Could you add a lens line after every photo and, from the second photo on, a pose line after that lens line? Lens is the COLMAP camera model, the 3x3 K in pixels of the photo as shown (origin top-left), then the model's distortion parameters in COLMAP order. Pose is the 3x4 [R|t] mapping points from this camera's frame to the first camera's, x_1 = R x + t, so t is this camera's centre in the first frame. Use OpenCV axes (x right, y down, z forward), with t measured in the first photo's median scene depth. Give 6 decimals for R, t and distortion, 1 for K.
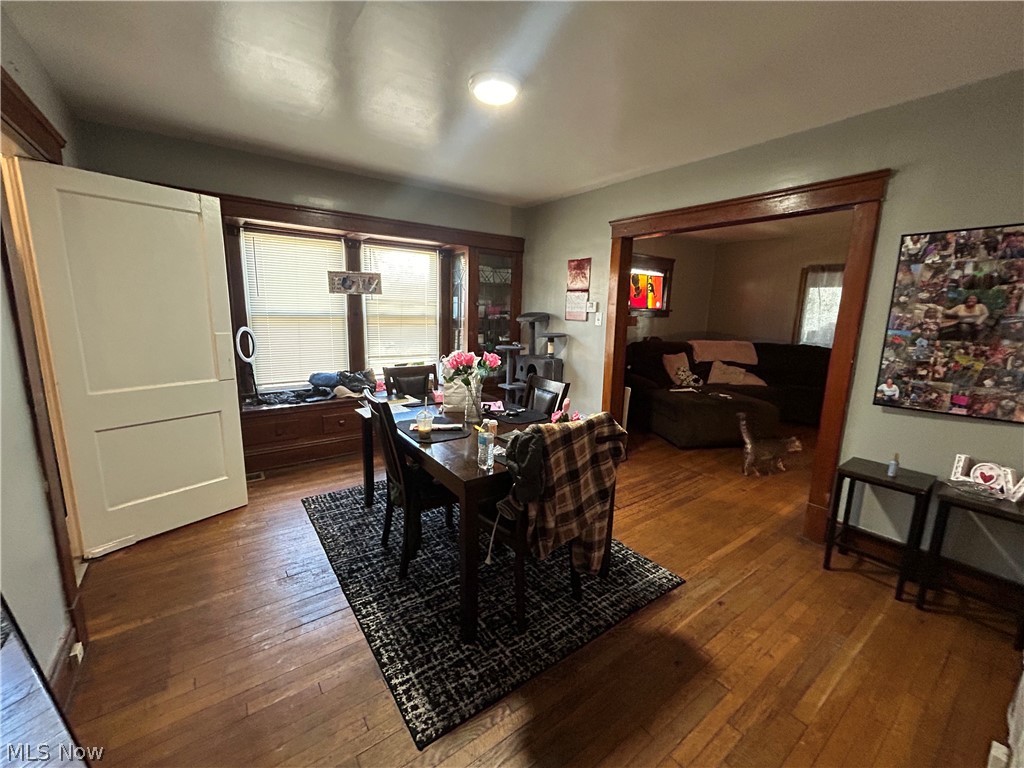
lens RADIAL K [[413.5, 0, 510.8], [0, 413.5, 382.1], [0, 0, 1]] dist [0.000265, 0.000366]
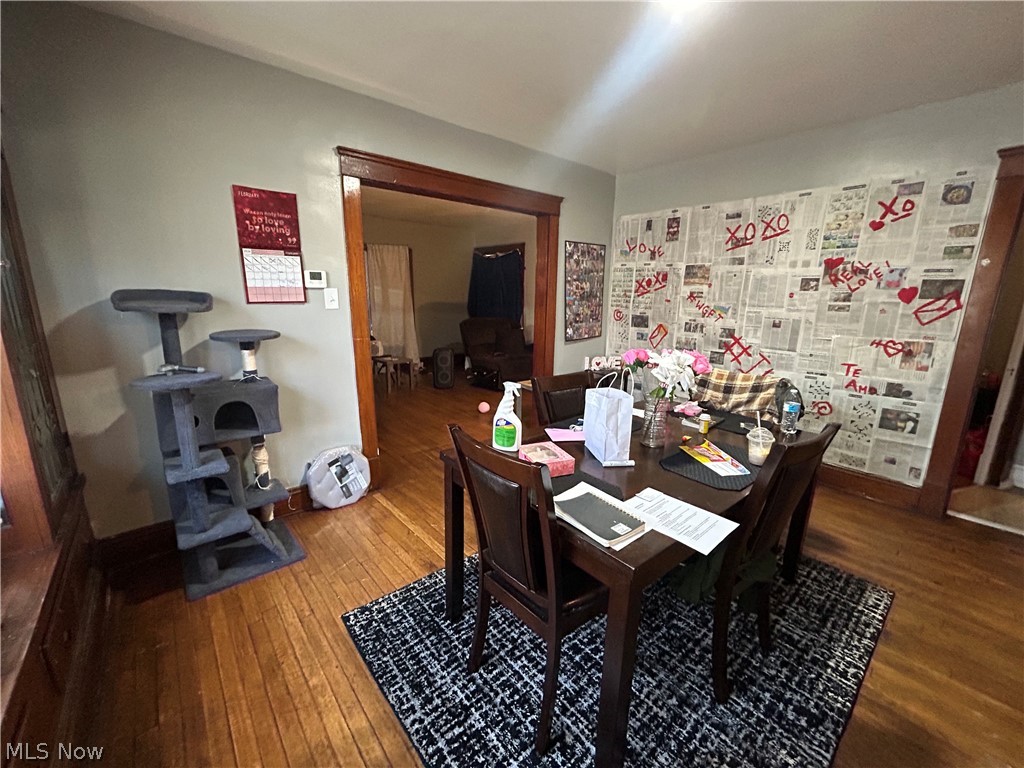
lens RADIAL K [[413.5, 0, 509.0], [0, 413.5, 383.9], [0, 0, 1]] dist [0.000265, 0.000366]
pose [[-0.074591, -0.242732, 0.967222, -0.830304], [0.162907, 0.953928, 0.251959, -0.257771], [-0.983818, 0.176361, -0.031611, 1.381560]]
